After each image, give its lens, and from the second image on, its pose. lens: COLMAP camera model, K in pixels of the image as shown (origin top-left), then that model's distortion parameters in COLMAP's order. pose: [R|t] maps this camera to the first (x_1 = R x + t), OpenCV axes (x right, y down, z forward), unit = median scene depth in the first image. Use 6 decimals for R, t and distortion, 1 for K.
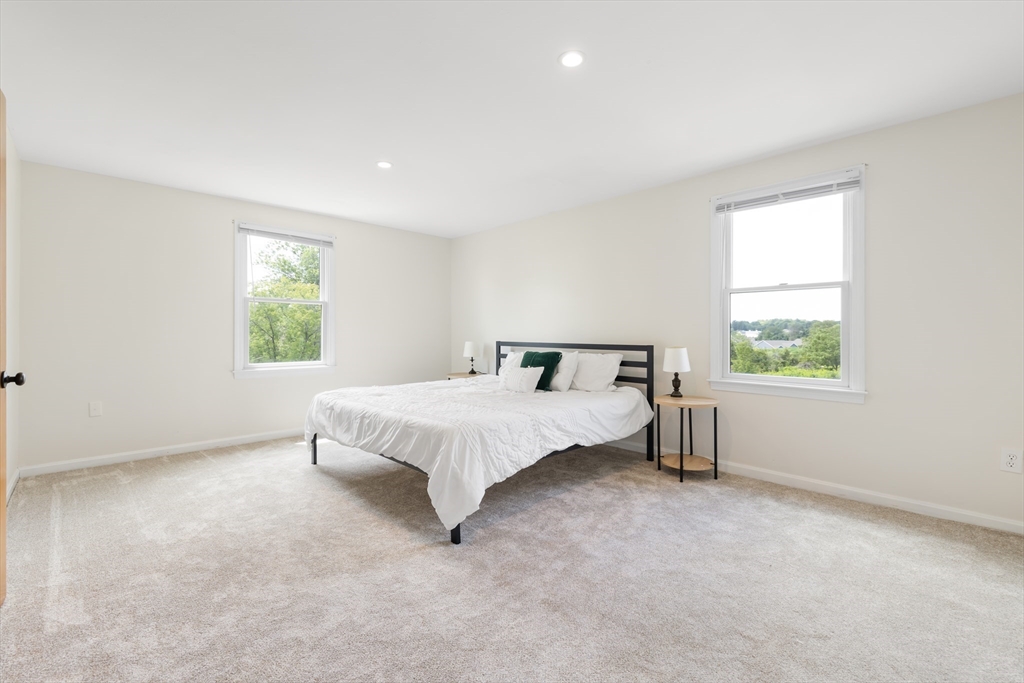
lens RADIAL K [[433.8, 0, 512.1], [0, 433.8, 338.8], [0, 0, 1]] dist [0.002374, -0.000087]
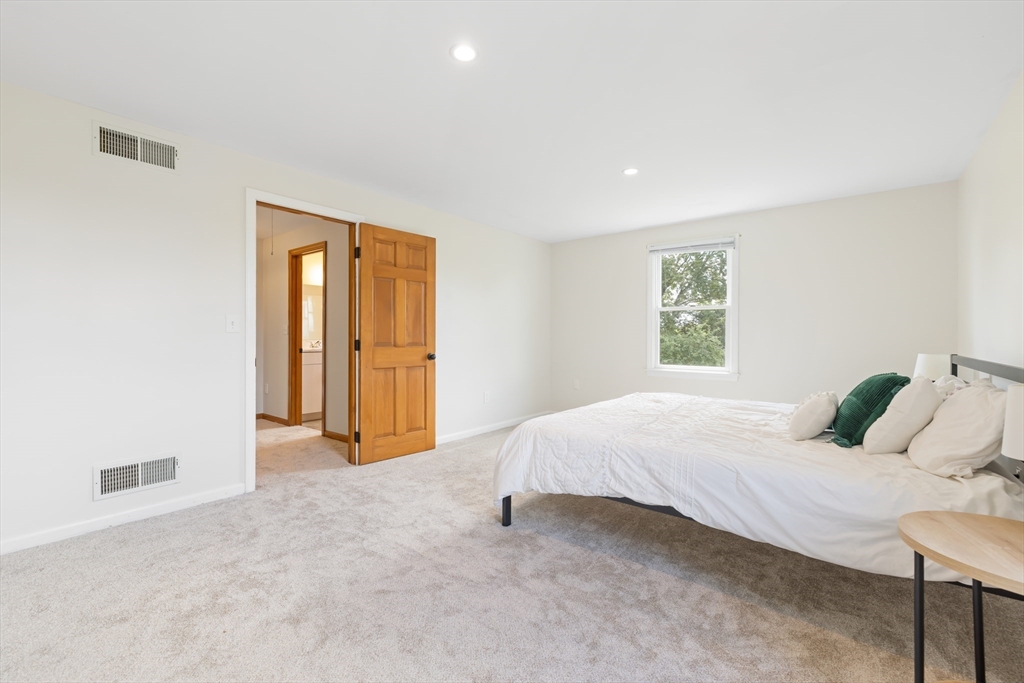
lens RADIAL K [[441.3, 0, 512.0], [0, 441.3, 341.5], [0, 0, 1]] dist [-0.000578, -0.000006]
pose [[0.126381, 0.008703, -0.991944, 0.741872], [-0.014323, 0.999873, 0.006948, -0.008631], [0.991878, 0.013330, 0.126490, 0.643204]]
